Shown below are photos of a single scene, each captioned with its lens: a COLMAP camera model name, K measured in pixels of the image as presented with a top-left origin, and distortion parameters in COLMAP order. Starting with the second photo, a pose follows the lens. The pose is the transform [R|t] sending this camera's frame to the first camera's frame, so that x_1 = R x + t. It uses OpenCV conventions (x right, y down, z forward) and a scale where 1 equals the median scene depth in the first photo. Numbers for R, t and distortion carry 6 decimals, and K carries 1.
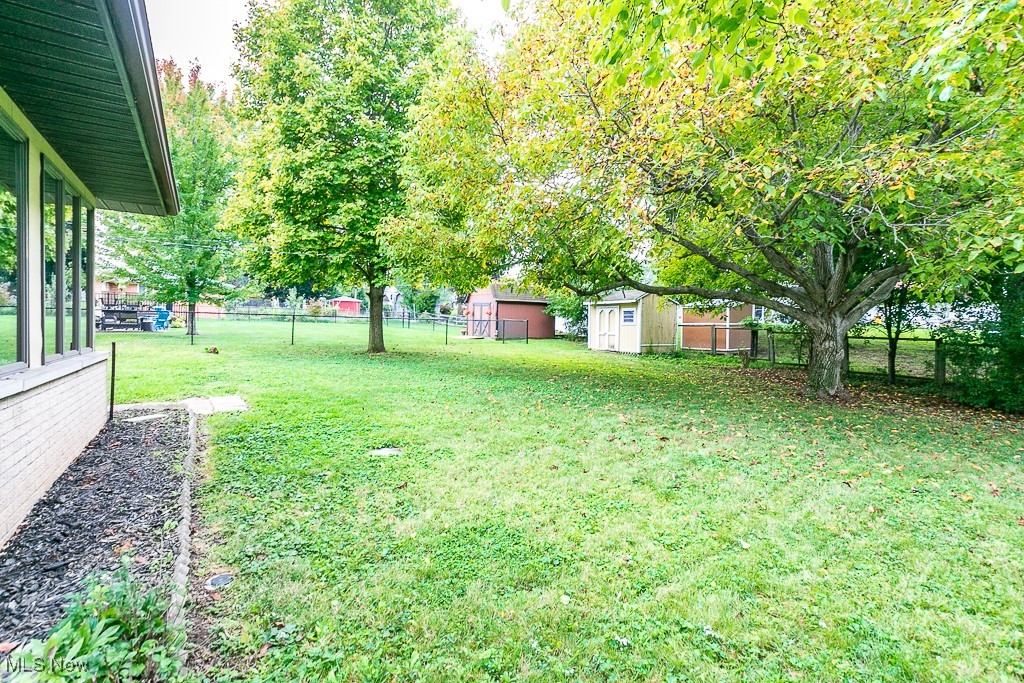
lens RADIAL K [[481.7, 0, 512.8], [0, 481.7, 326.3], [0, 0, 1]] dist [-0.002306, -0.000791]
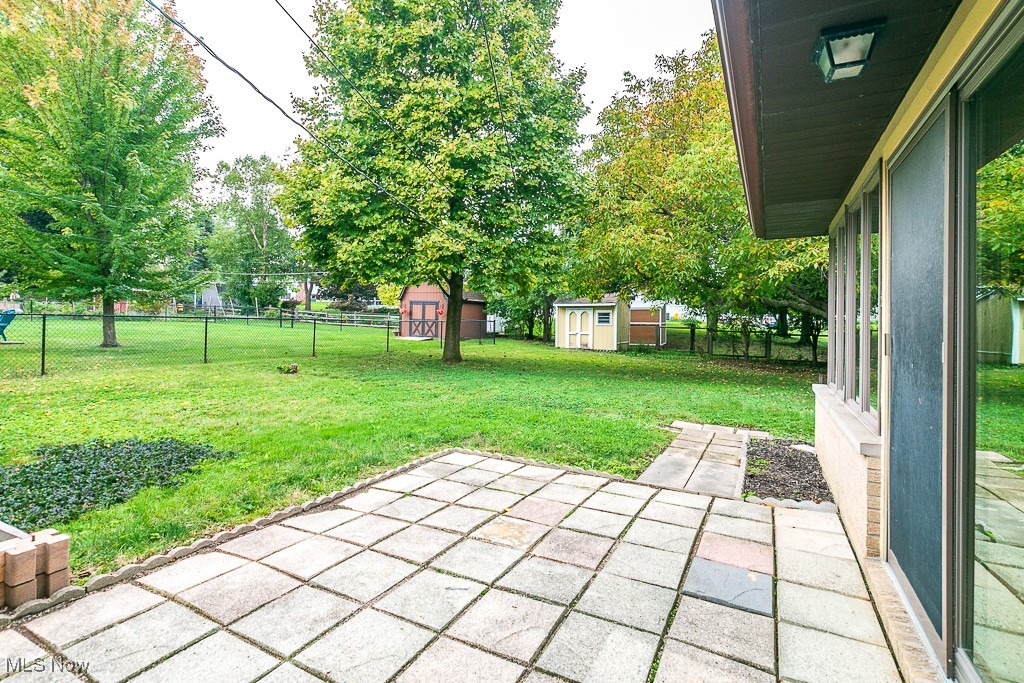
lens RADIAL K [[481.7, 0, 512.8], [0, 481.7, 326.3], [0, 0, 1]] dist [-0.002306, -0.000791]
pose [[0.874836, -0.015722, 0.484165, -0.461822], [0.005602, 0.999735, 0.022341, -0.025870], [-0.484387, -0.016833, 0.874692, 0.110924]]
